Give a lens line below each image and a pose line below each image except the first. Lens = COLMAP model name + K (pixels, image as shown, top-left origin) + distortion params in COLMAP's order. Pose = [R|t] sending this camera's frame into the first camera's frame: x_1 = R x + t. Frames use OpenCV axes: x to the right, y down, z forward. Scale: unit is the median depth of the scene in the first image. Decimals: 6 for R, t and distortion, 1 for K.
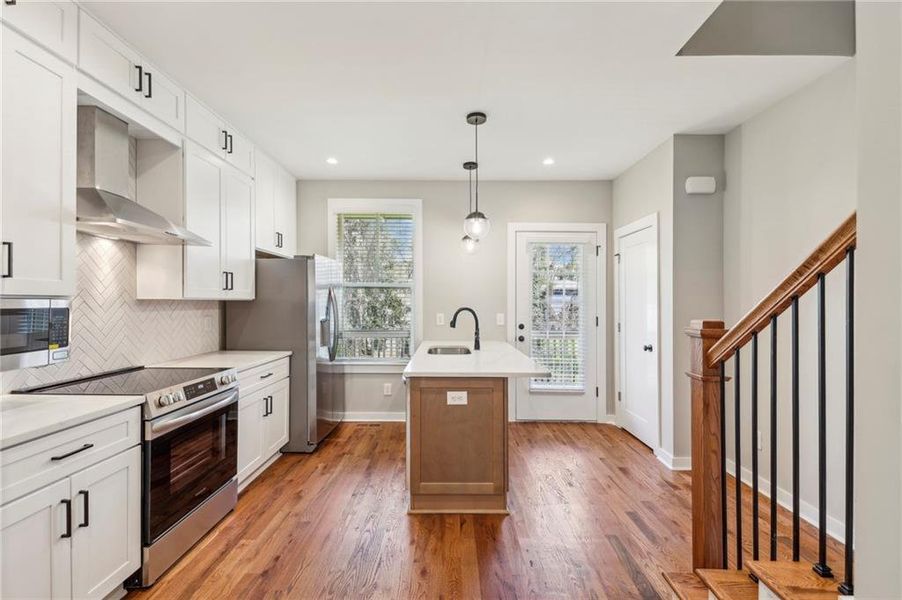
lens RADIAL K [[400.3, 0, 451.0], [0, 400.3, 300.0], [0, 0, 1]] dist [-0.002078, -0.000045]
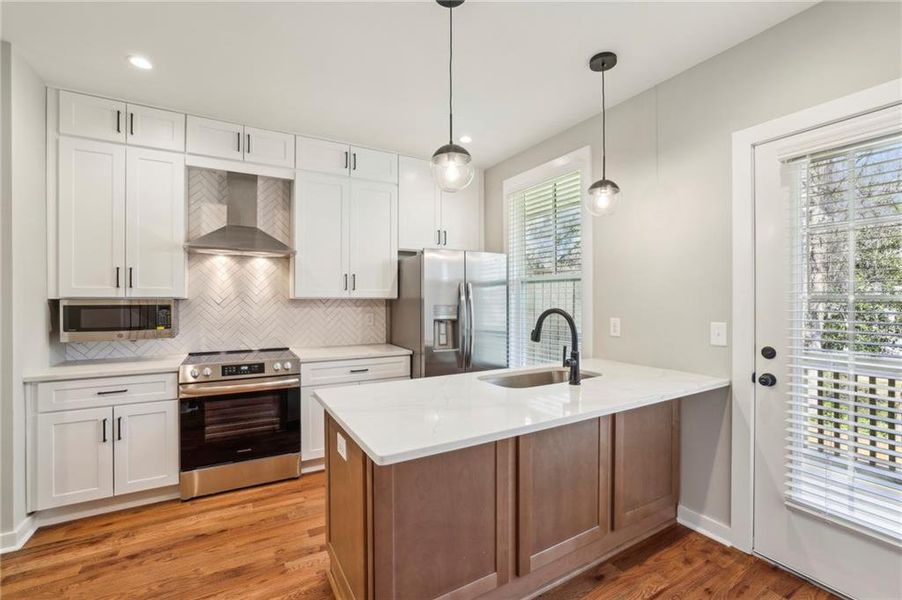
lens RADIAL K [[381.8, 0, 428.5], [0, 381.8, 303.3], [0, 0, 1]] dist [-0.021897, 0.000019]
pose [[0.495514, 0.003047, -0.868595, 0.440905], [0.007955, 0.999936, 0.008046, 0.005081], [0.868563, -0.010897, 0.495458, 0.575097]]
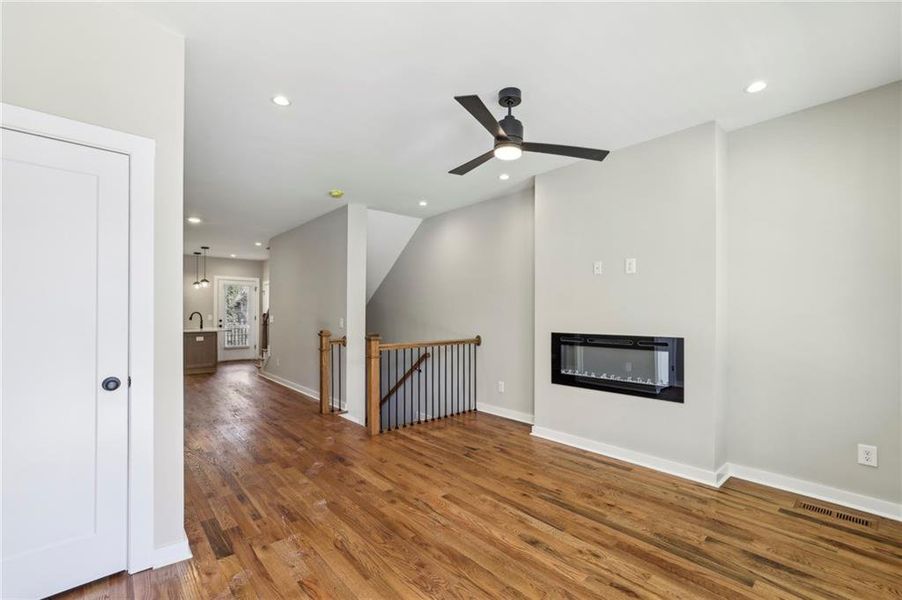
lens RADIAL K [[386.1, 0, 445.5], [0, 386.1, 311.2], [0, 0, 1]] dist [-0.000469, -0.000059]
pose [[0.753437, 0.003036, 0.657514, -0.390351], [-0.004567, 0.999989, 0.000616, 0.005649], [-0.657505, -0.003468, 0.753442, -1.928066]]
